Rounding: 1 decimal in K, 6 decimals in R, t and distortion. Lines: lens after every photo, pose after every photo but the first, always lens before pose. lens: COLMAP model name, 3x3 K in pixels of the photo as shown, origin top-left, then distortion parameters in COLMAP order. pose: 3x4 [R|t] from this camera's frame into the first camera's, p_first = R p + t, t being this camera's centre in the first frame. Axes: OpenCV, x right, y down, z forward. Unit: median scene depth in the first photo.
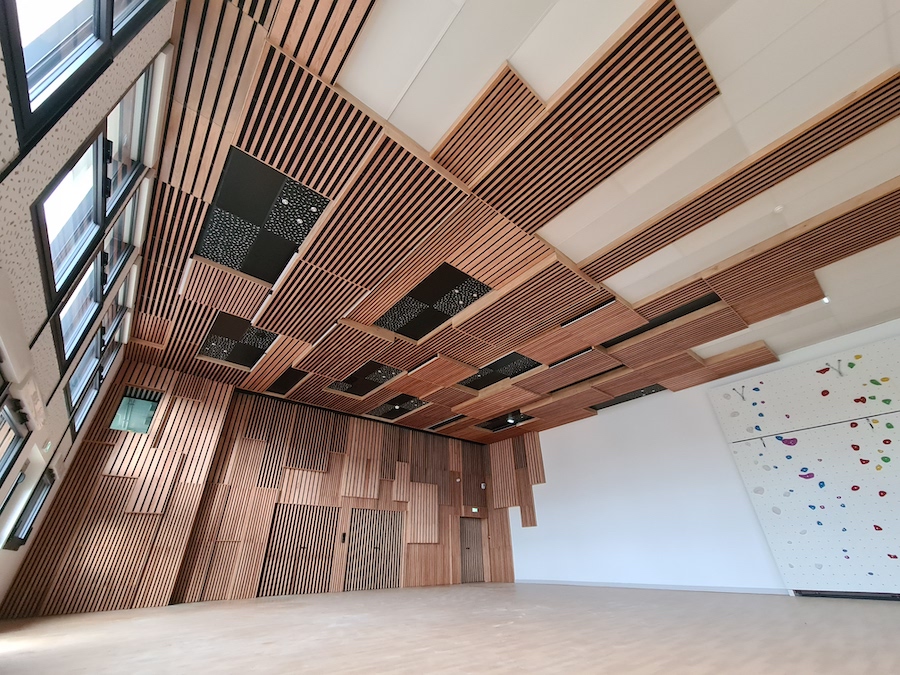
lens RADIAL K [[365.9, 0, 450.8], [0, 365.9, 337.8], [0, 0, 1]] dist [-0.005350, 0.001266]
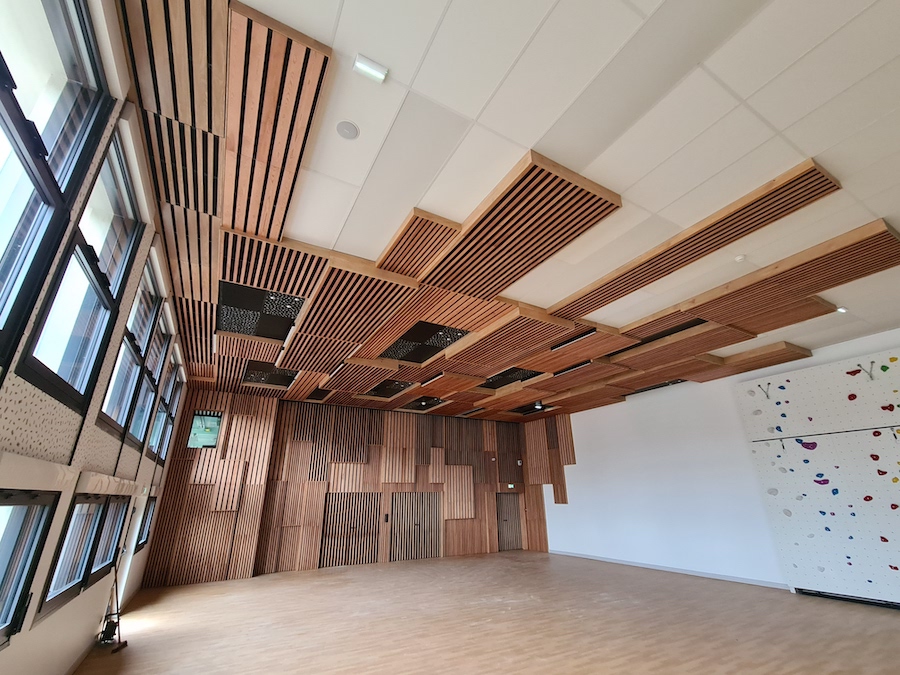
lens RADIAL K [[392.7, 0, 450.7], [0, 392.7, 339.0], [0, 0, 1]] dist [-0.005870, 0.001215]
pose [[0.983822, -0.062552, -0.167874, 0.201145], [0.088458, 0.984479, 0.151577, -0.241114], [0.155787, -0.163975, 0.974085, -0.108244]]
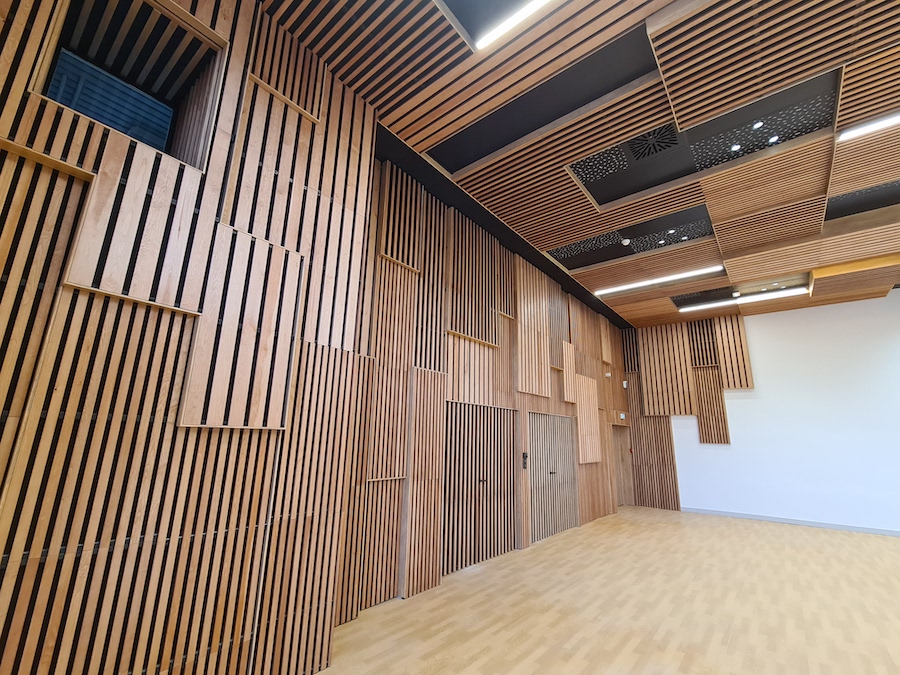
lens RADIAL K [[392.7, 0, 451.2], [0, 392.7, 339.8], [0, 0, 1]] dist [-0.005870, 0.001215]
pose [[0.982461, 0.082461, 0.167241, -0.713284], [-0.127813, 0.950863, 0.282000, 0.292340], [-0.135770, -0.298430, 0.944725, 0.679033]]
